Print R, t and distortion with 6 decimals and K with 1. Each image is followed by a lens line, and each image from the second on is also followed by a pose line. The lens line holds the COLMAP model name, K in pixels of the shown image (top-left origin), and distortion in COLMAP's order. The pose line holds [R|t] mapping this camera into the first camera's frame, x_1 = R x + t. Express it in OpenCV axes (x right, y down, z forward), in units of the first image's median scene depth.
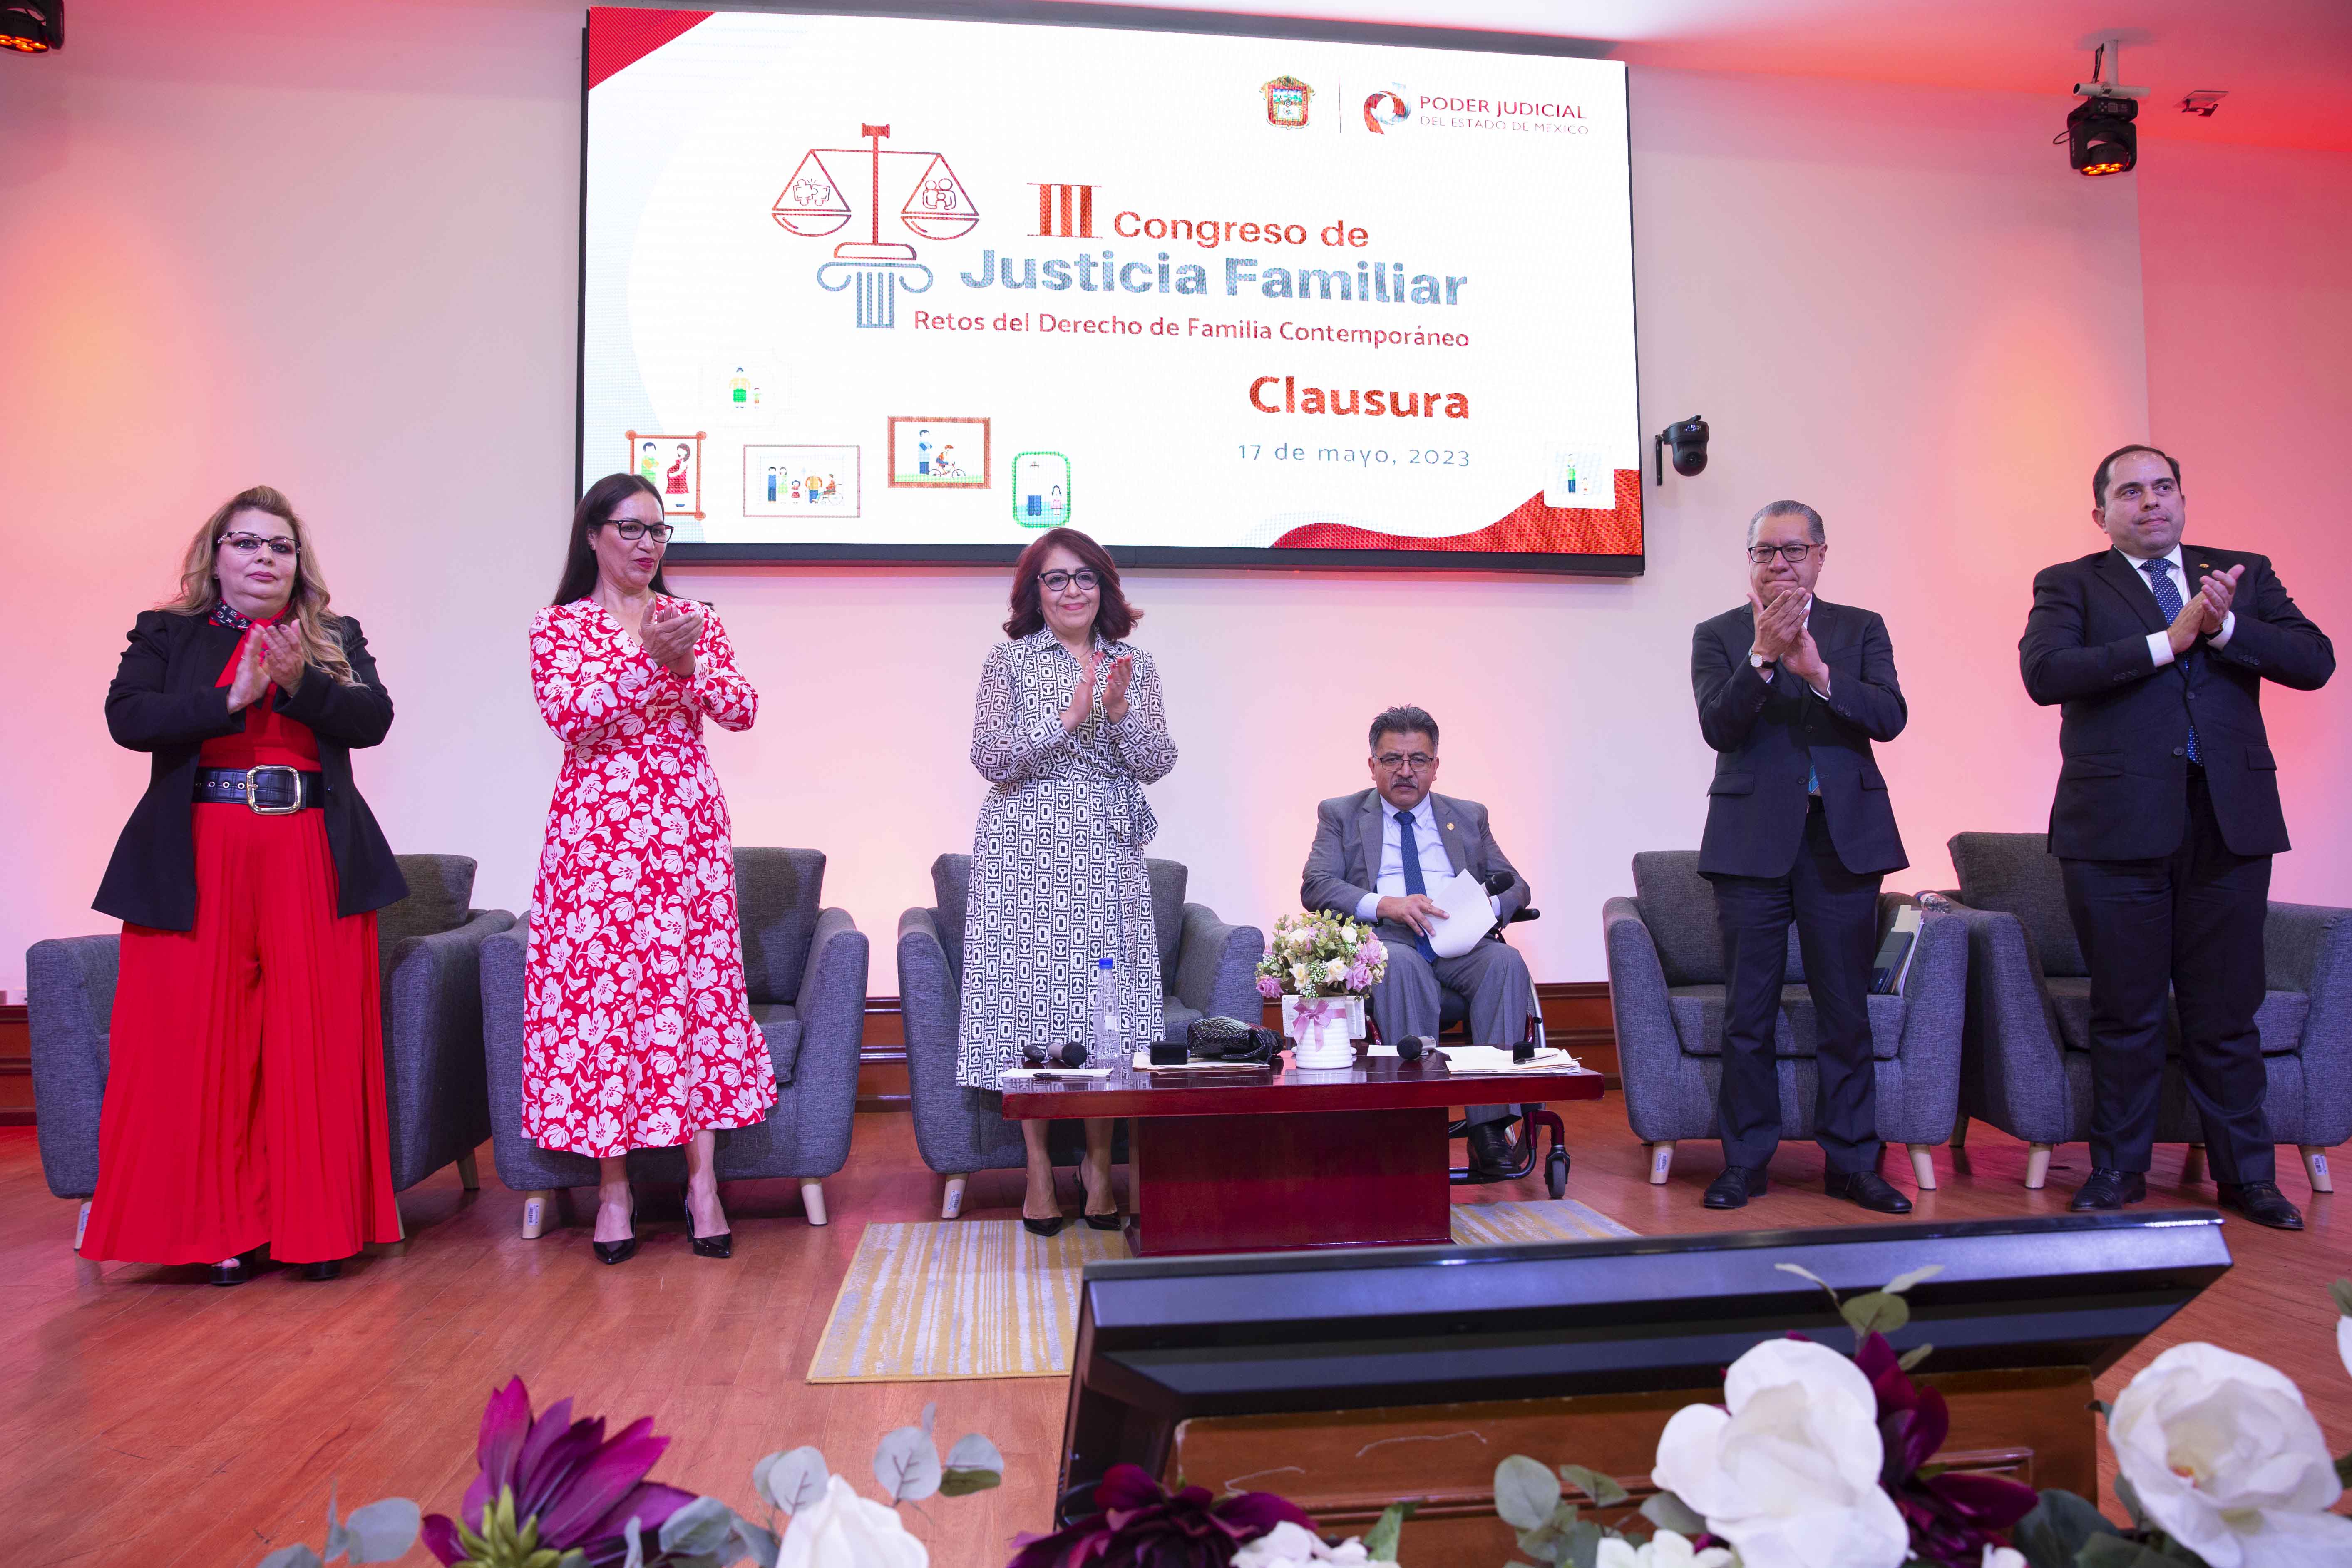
lens RADIAL K [[1616.1, 0, 1155.7], [0, 1616.1, 787.1], [0, 0, 1]] dist [-0.075248, 0.049088]
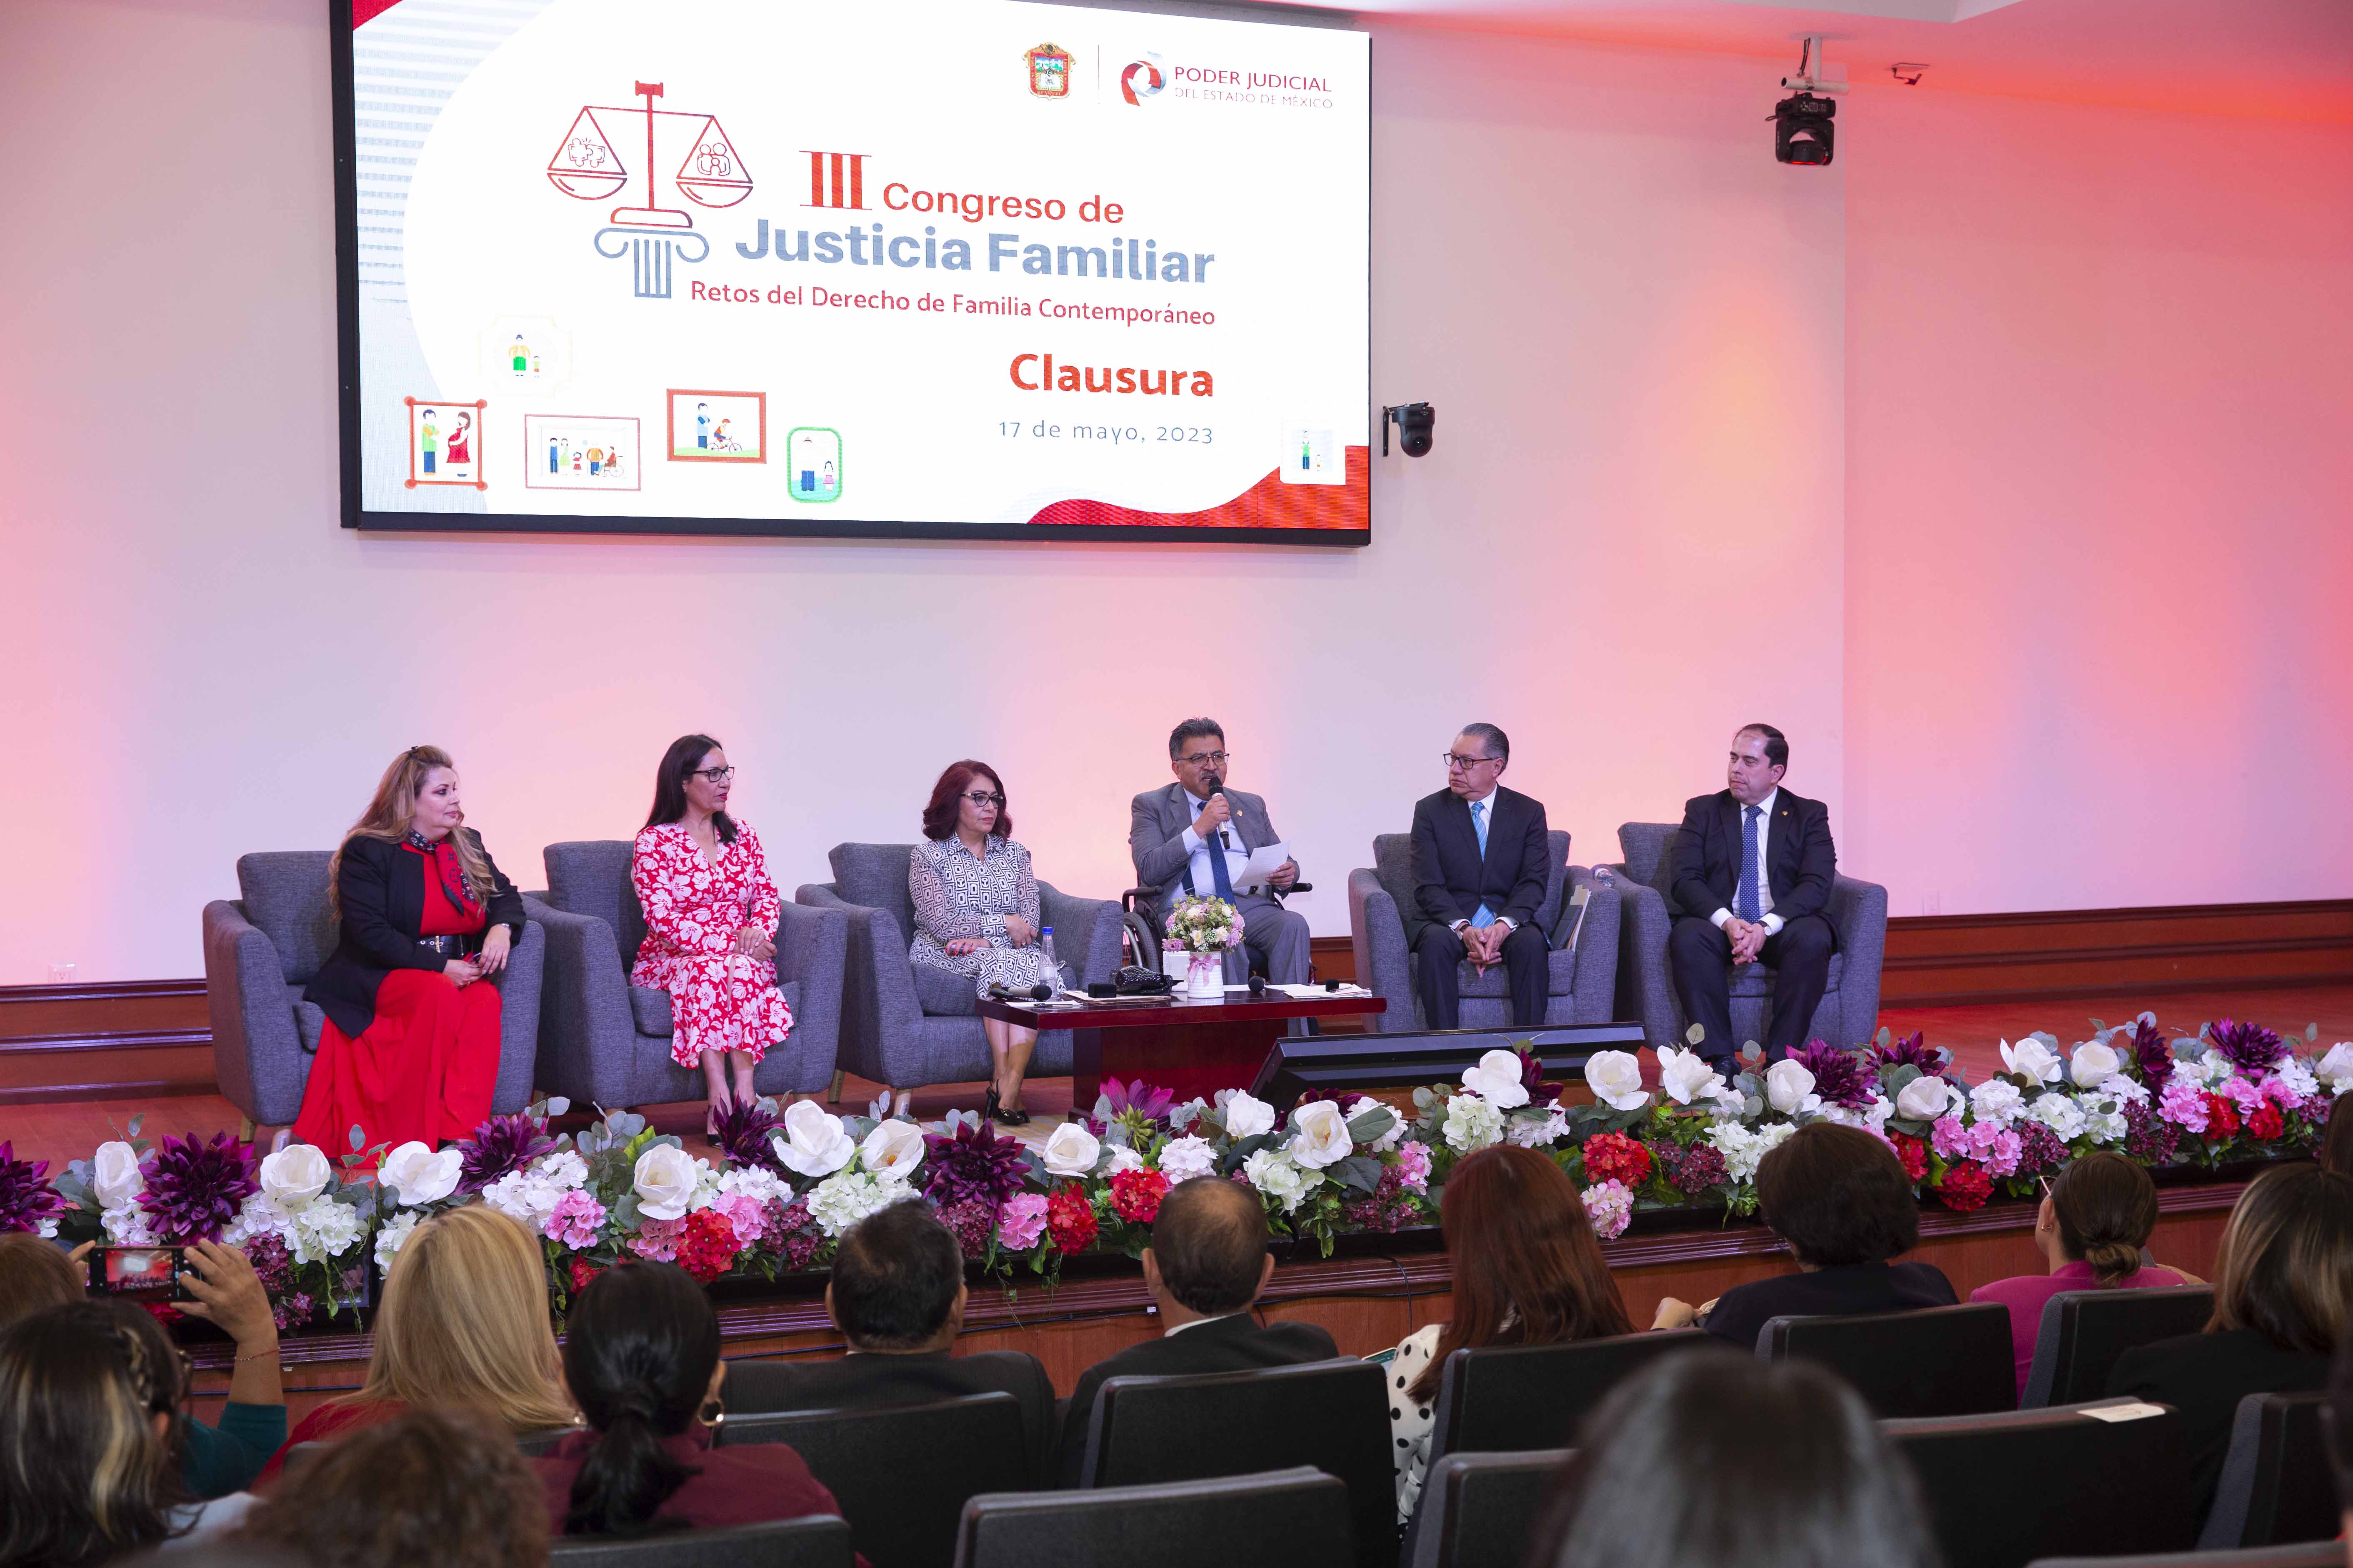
lens RADIAL K [[3031.3, 0, 1187.7], [0, 3031.3, 782.4], [0, 0, 1]] dist [0.098558, 0.000000]
pose [[0.961378, 0.001355, 0.275228, -0.367109], [-0.020161, 0.997648, 0.065512, -0.113469], [-0.274492, -0.068531, 0.959144, -0.906888]]
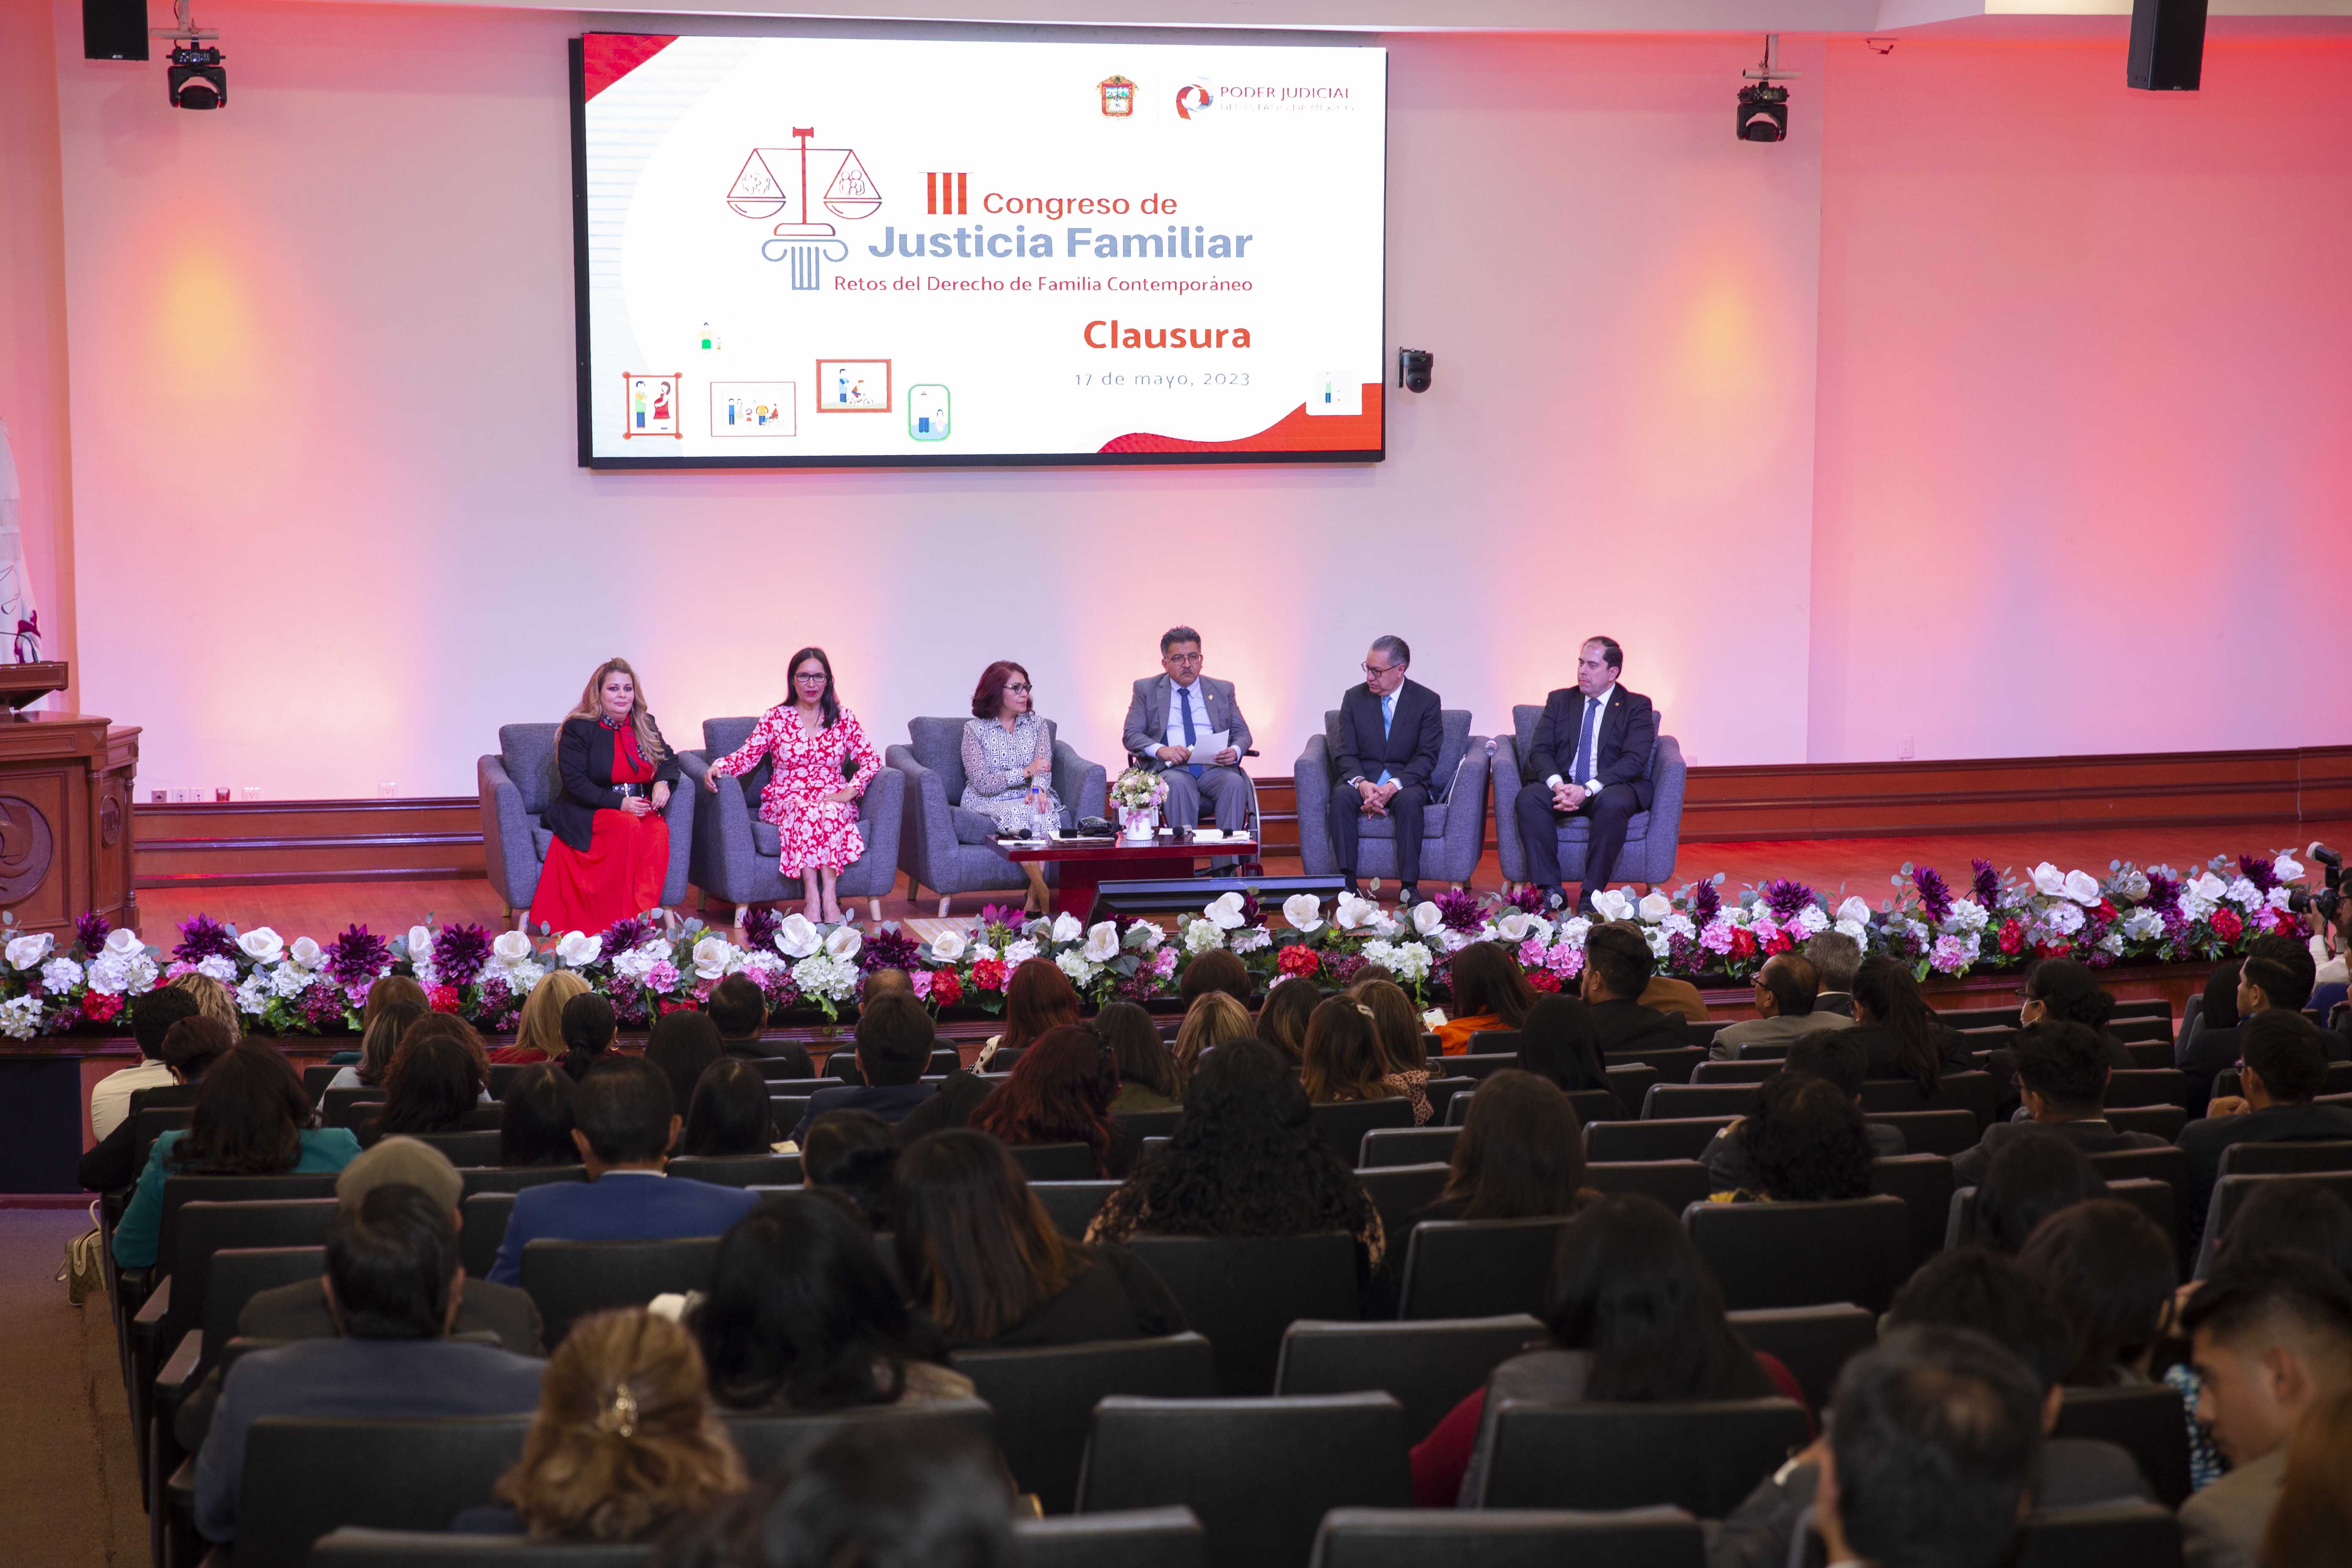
lens RADIAL K [[3917.1, 0, 1180.7], [0, 3917.1, 779.3], [0, 0, 1]] dist [0.213296, 0.000000]
pose [[0.991661, 0.002218, 0.128851, -0.278965], [-0.022681, 0.987249, 0.157562, -0.396832], [-0.126858, -0.159171, 0.979067, -2.234538]]
